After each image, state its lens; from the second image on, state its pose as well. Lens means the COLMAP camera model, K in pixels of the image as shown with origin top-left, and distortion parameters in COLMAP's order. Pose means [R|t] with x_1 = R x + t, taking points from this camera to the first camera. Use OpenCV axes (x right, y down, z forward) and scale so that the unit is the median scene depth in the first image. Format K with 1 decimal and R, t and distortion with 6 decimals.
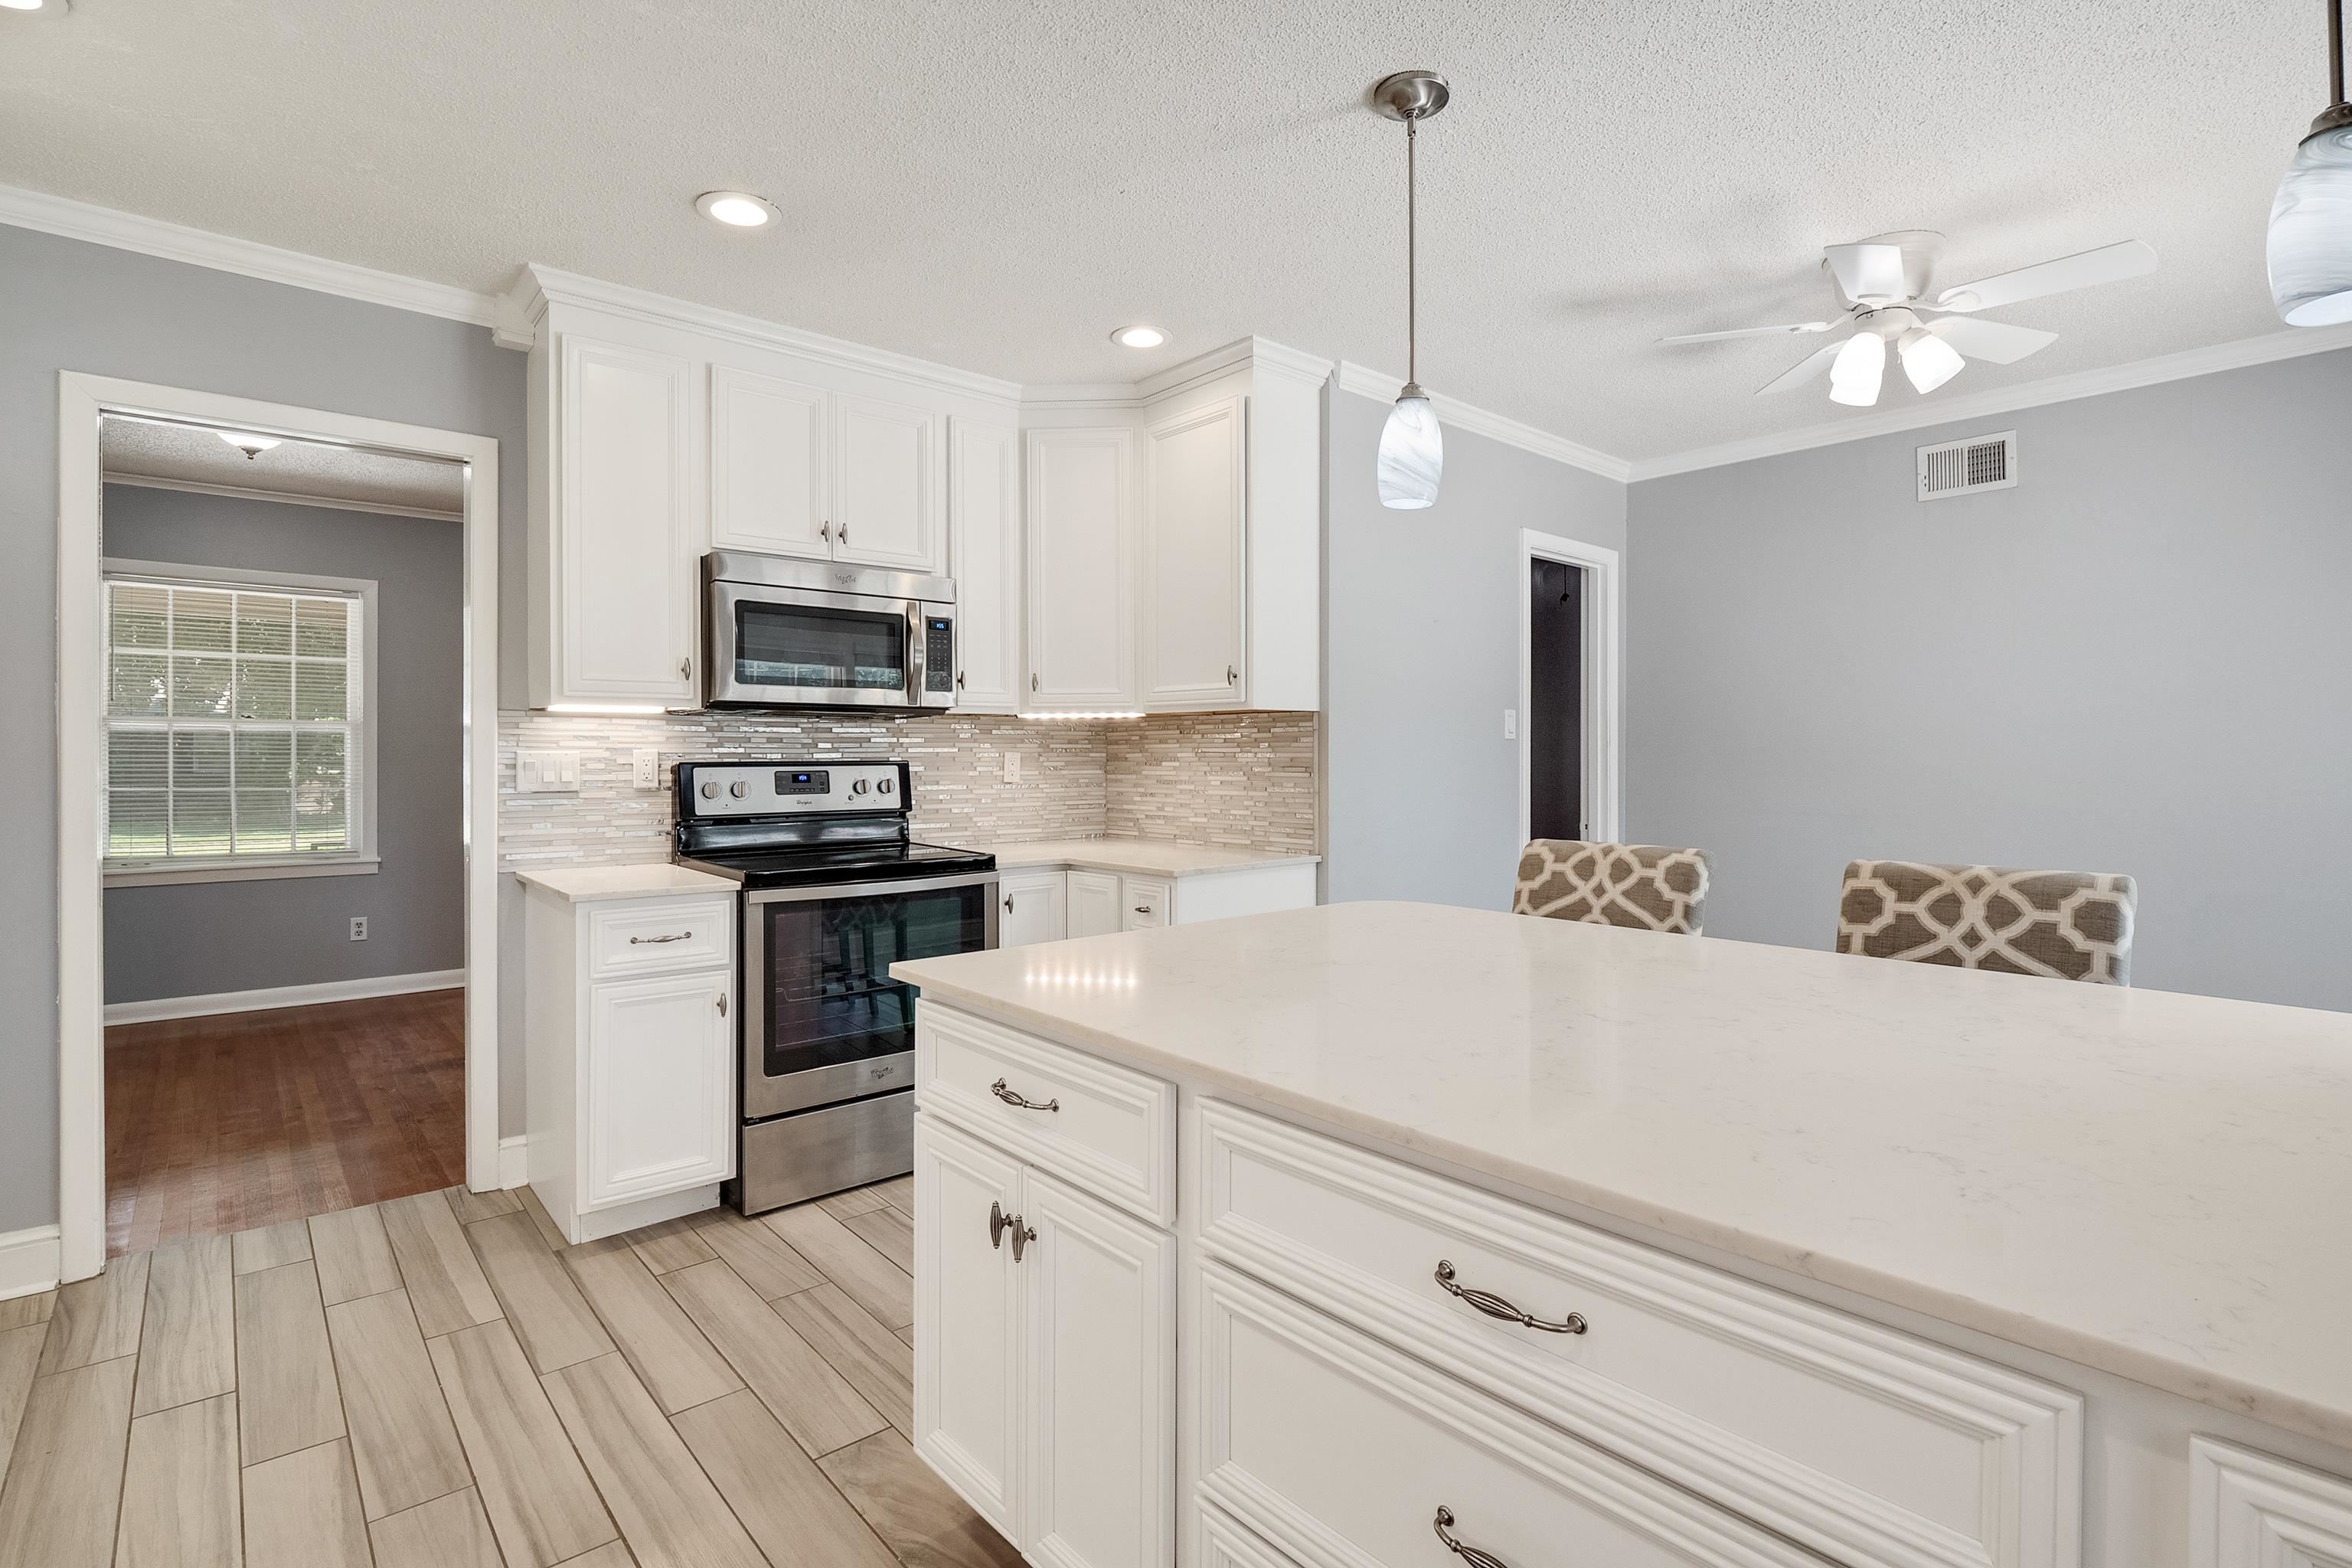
lens RADIAL K [[1100.6, 0, 1154.9], [0, 1100.6, 762.1], [0, 0, 1]] dist [-0.026008, -0.000182]
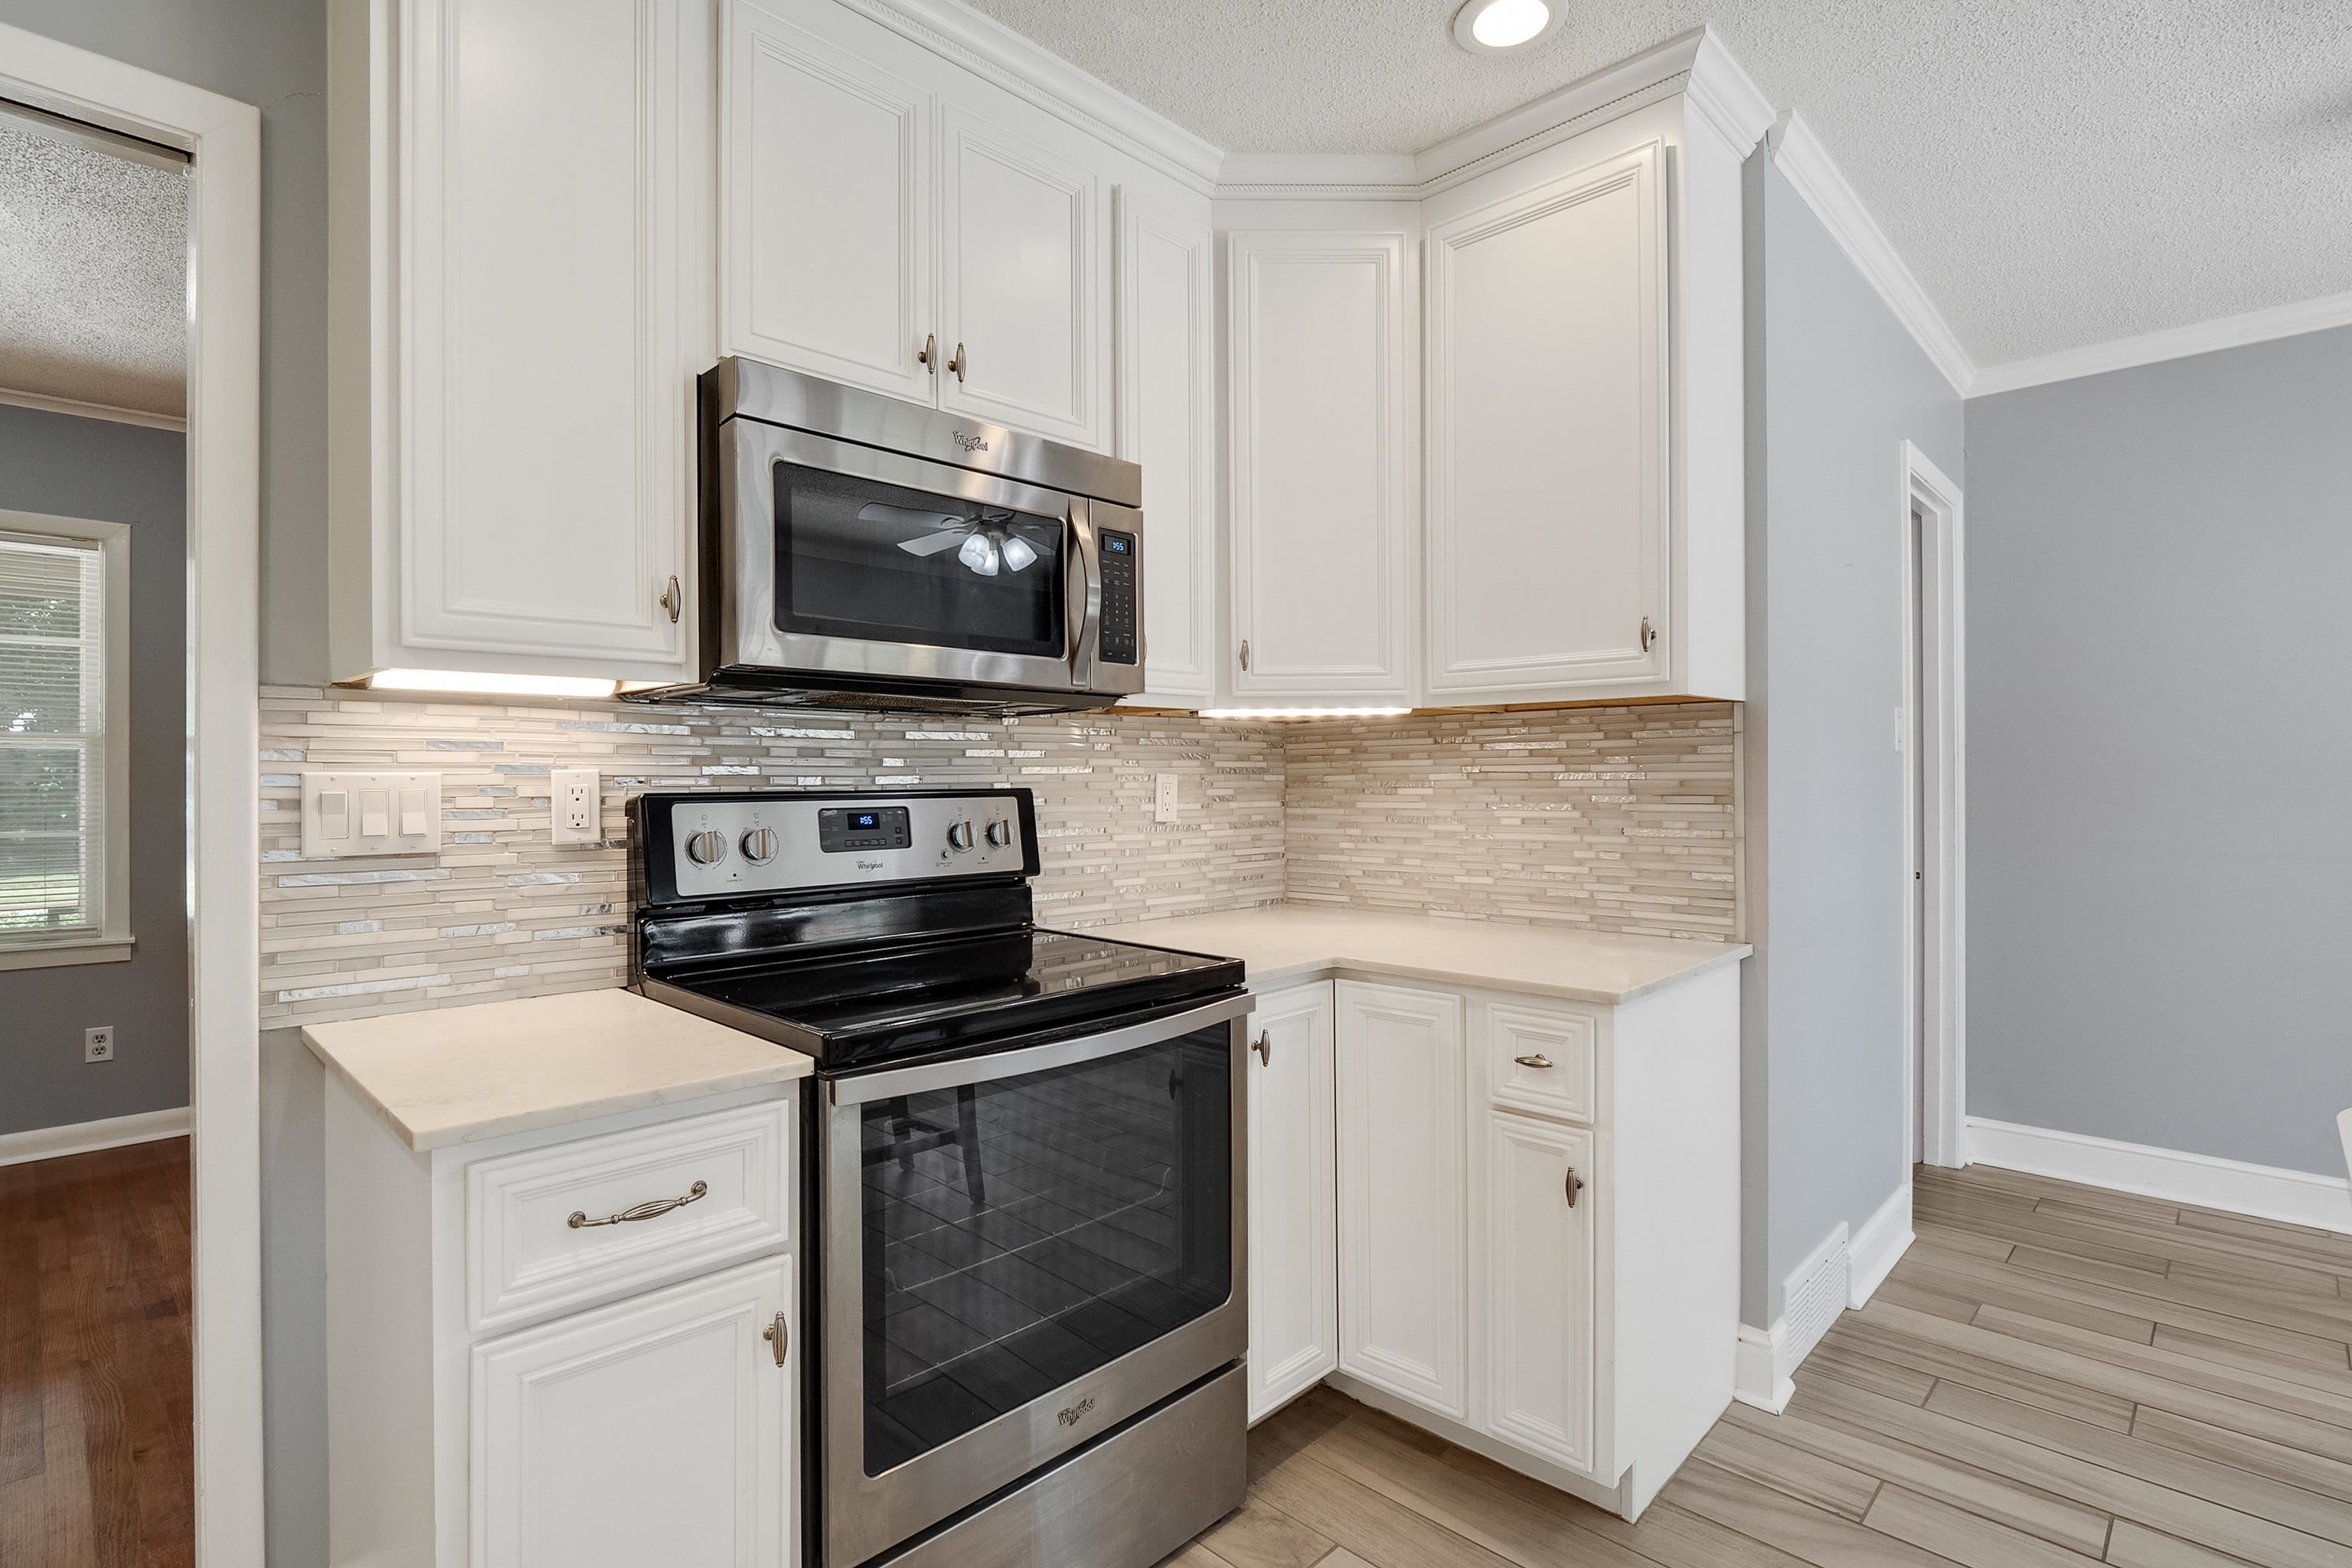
lens RADIAL K [[1127.0, 0, 1147.8], [0, 1127.0, 782.6], [0, 0, 1]] dist [-0.022465, 0.000488]
pose [[0.996975, -0.004776, 0.077581, -0.225012], [0.005174, 0.999975, -0.004920, -0.001030], [-0.077555, 0.005307, 0.996974, 0.429707]]
